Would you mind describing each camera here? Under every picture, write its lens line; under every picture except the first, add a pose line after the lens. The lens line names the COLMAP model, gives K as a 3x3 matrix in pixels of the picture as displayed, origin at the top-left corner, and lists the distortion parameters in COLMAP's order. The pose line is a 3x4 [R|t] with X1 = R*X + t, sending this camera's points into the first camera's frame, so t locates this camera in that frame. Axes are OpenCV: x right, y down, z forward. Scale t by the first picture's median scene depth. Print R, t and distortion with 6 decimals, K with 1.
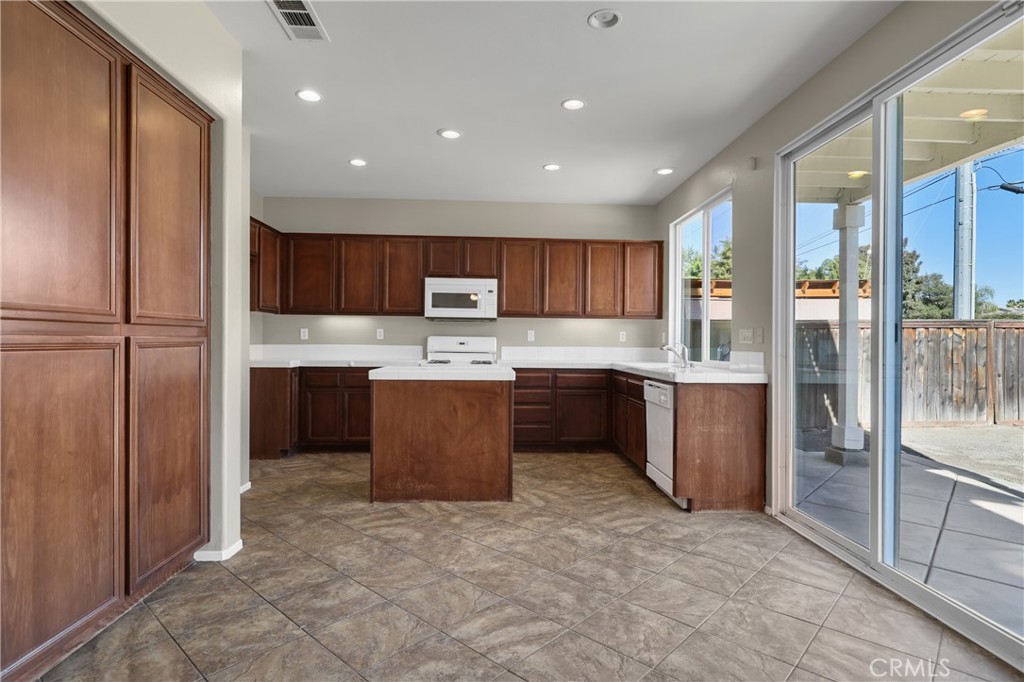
lens RADIAL K [[532.2, 0, 516.0], [0, 532.2, 337.1], [0, 0, 1]] dist [-0.006305, 0.008777]
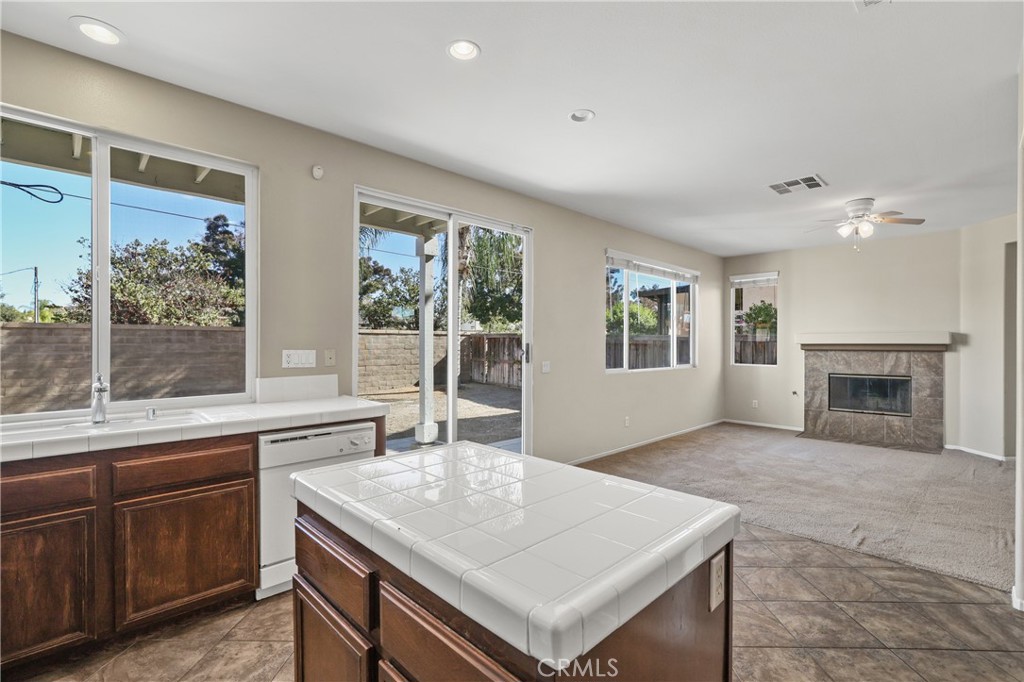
lens RADIAL K [[467.1, 0, 516.1], [0, 467.1, 343.0], [0, 0, 1]] dist [-0.016604, 0.006698]
pose [[-0.661211, -0.013026, 0.750087, -0.264469], [-0.014834, 0.999881, 0.004287, -0.026369], [-0.750053, -0.008293, -0.661326, 0.856628]]
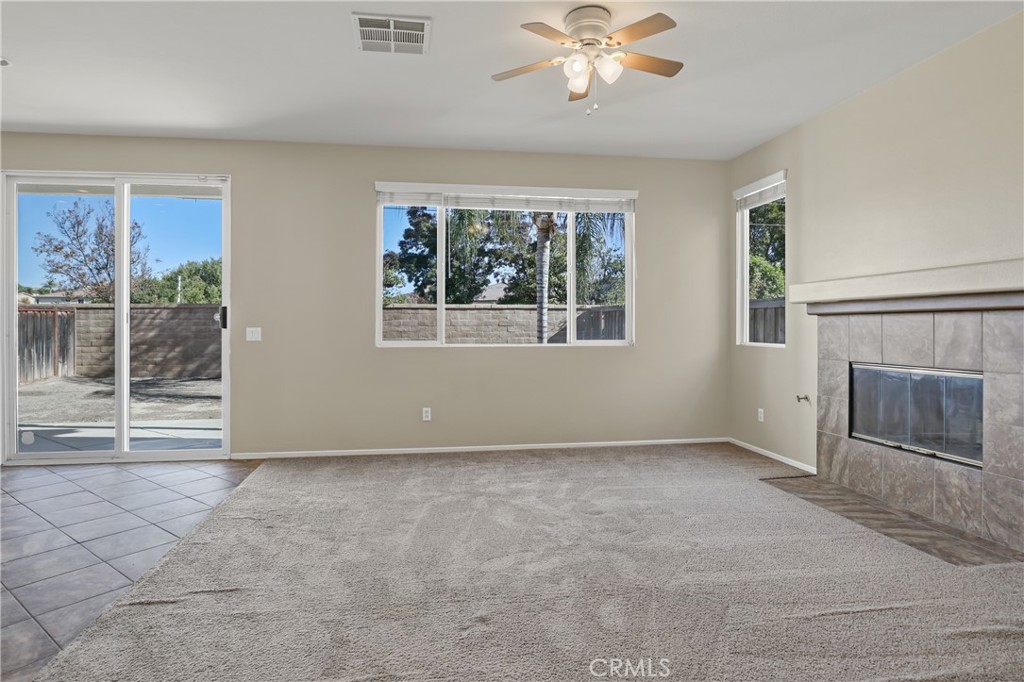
lens RADIAL K [[551.6, 0, 475.3], [0, 551.6, 329.8], [0, 0, 1]] dist [-0.016636, 0.002185]
pose [[-0.081217, -0.019560, 0.996505, -0.538846], [-0.006482, 0.999797, 0.019097, -0.005646], [-0.996675, -0.004908, -0.081327, 0.006237]]
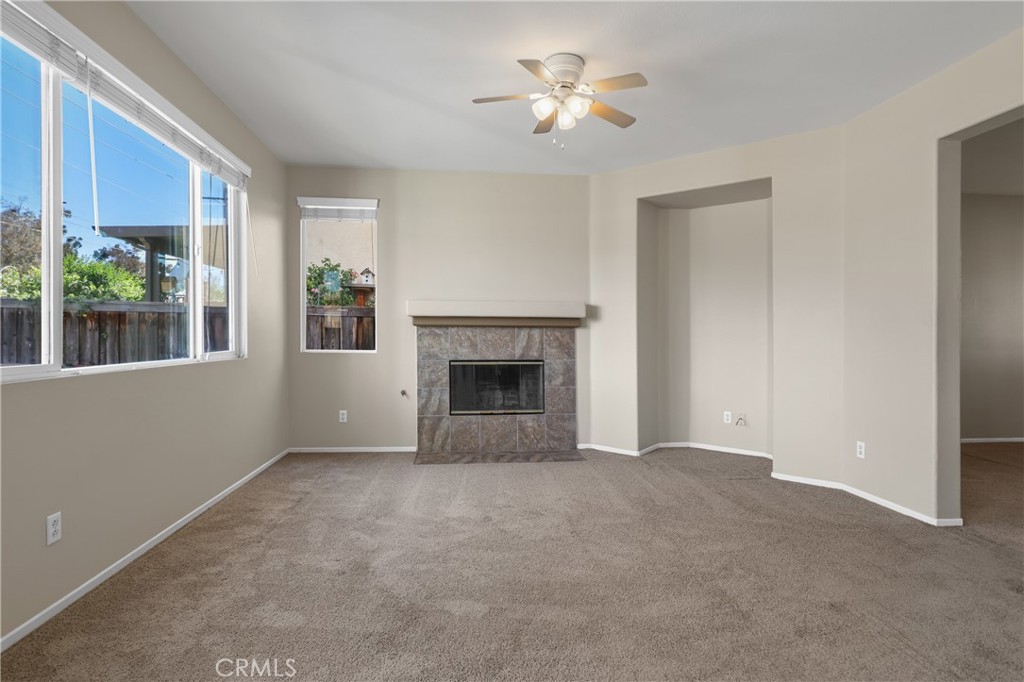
lens RADIAL K [[532.2, 0, 520.2], [0, 532.2, 342.4], [0, 0, 1]] dist [-0.006305, 0.008777]
pose [[-0.997661, -0.017627, -0.066048, 0.031288], [-0.018072, 0.999818, 0.006134, 0.004797], [0.065928, 0.007314, -0.997798, 0.403578]]
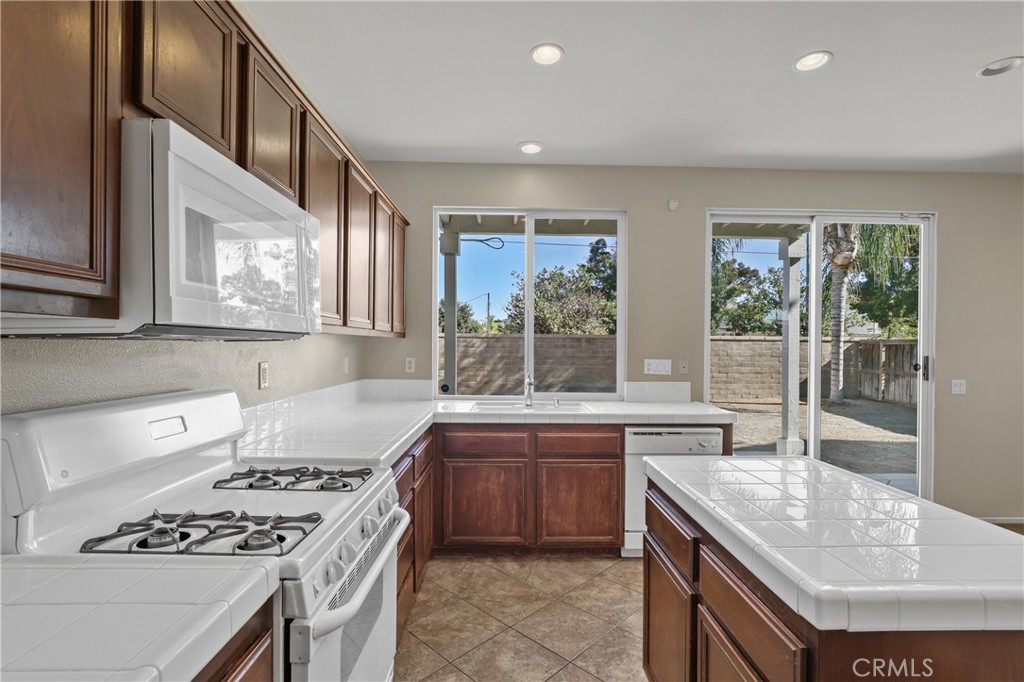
lens RADIAL K [[467.1, 0, 512.8], [0, 467.1, 347.2], [0, 0, 1]] dist [-0.016604, 0.006698]
pose [[0.028450, -0.014753, 0.999486, -0.331129], [-0.016228, 0.999752, 0.015219, -0.034843], [-0.999463, -0.016652, 0.028204, 0.866787]]
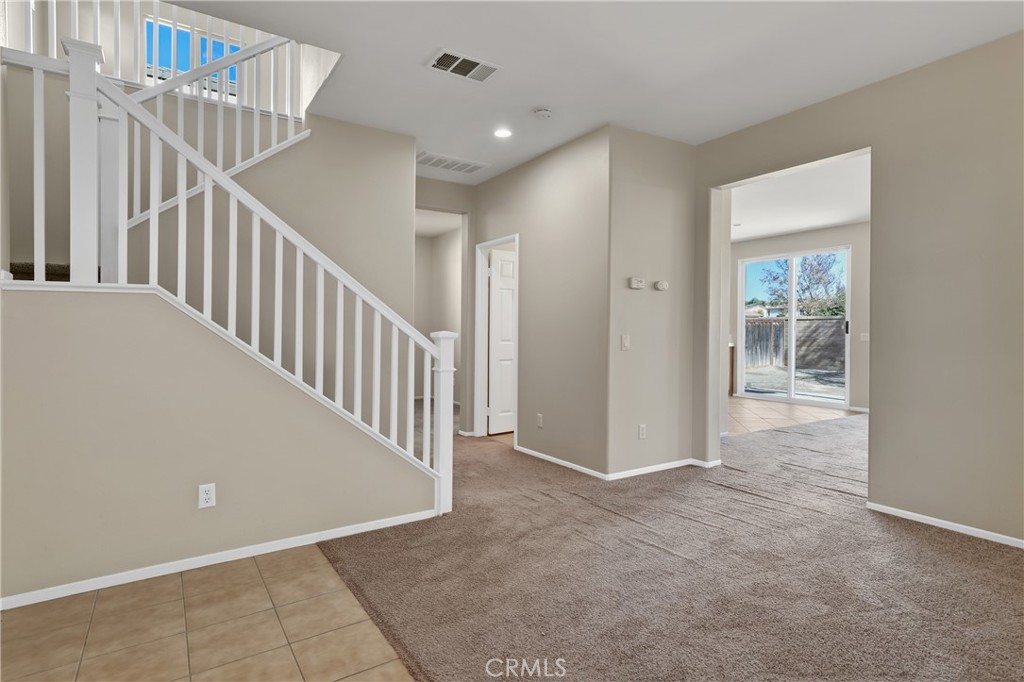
lens RADIAL K [[532.2, 0, 502.1], [0, 532.2, 331.9], [0, 0, 1]] dist [-0.006305, 0.008777]
pose [[0.872772, -0.006555, 0.488083, -1.151855], [-0.000258, 0.999903, 0.013891, -0.012453], [-0.488127, -0.012250, 0.872687, -0.460336]]
